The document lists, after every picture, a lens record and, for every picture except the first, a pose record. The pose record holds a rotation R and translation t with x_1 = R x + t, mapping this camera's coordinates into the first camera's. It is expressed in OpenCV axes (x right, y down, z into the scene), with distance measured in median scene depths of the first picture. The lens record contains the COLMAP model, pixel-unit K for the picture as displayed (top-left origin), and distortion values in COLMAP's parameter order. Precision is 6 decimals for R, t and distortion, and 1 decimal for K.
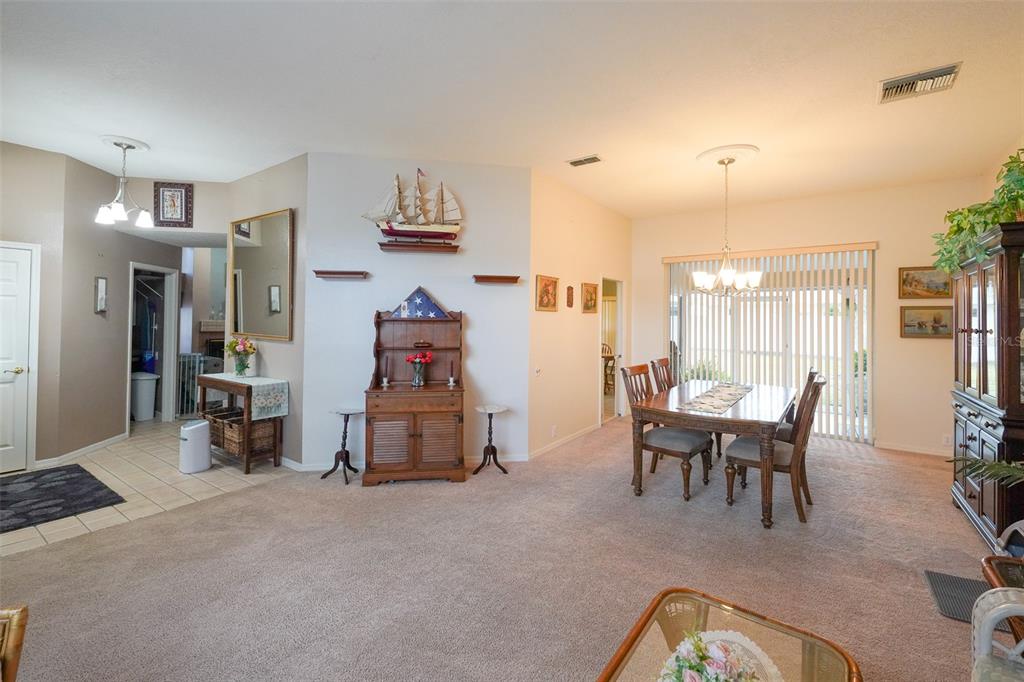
lens RADIAL K [[429.6, 0, 511.2], [0, 429.6, 322.8], [0, 0, 1]] dist [0.013590, -0.009080]
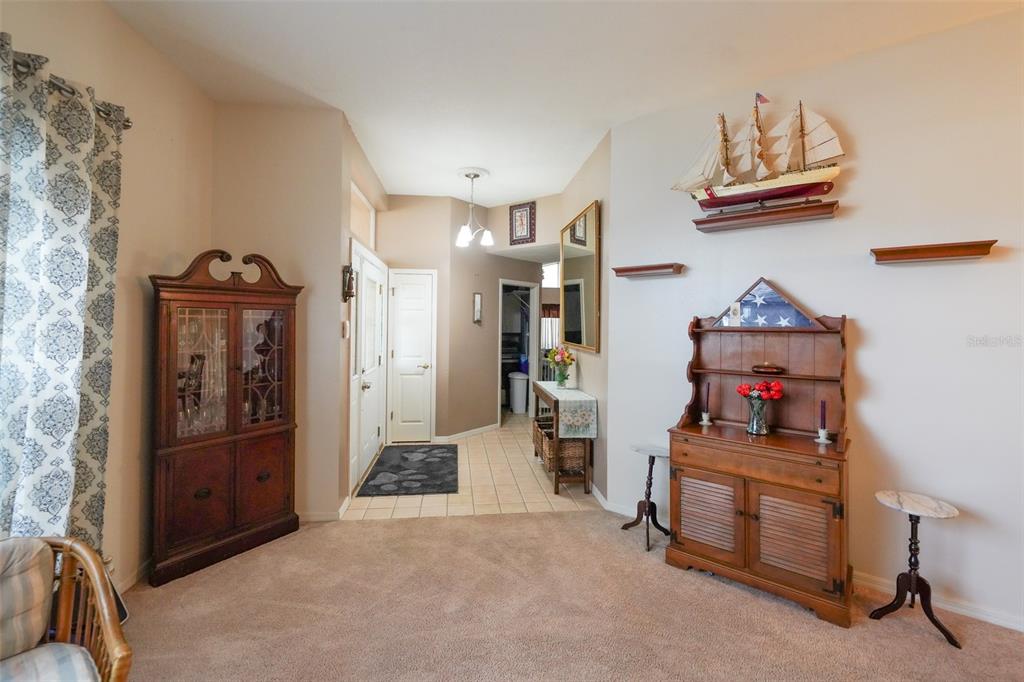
lens RADIAL K [[429.6, 0, 511.2], [0, 429.6, 322.8], [0, 0, 1]] dist [0.013590, -0.009080]
pose [[0.665196, -0.005319, -0.746650, 0.018333], [-0.009725, 0.999828, -0.015787, -0.003898], [0.746605, 0.017763, 0.665030, 0.296785]]
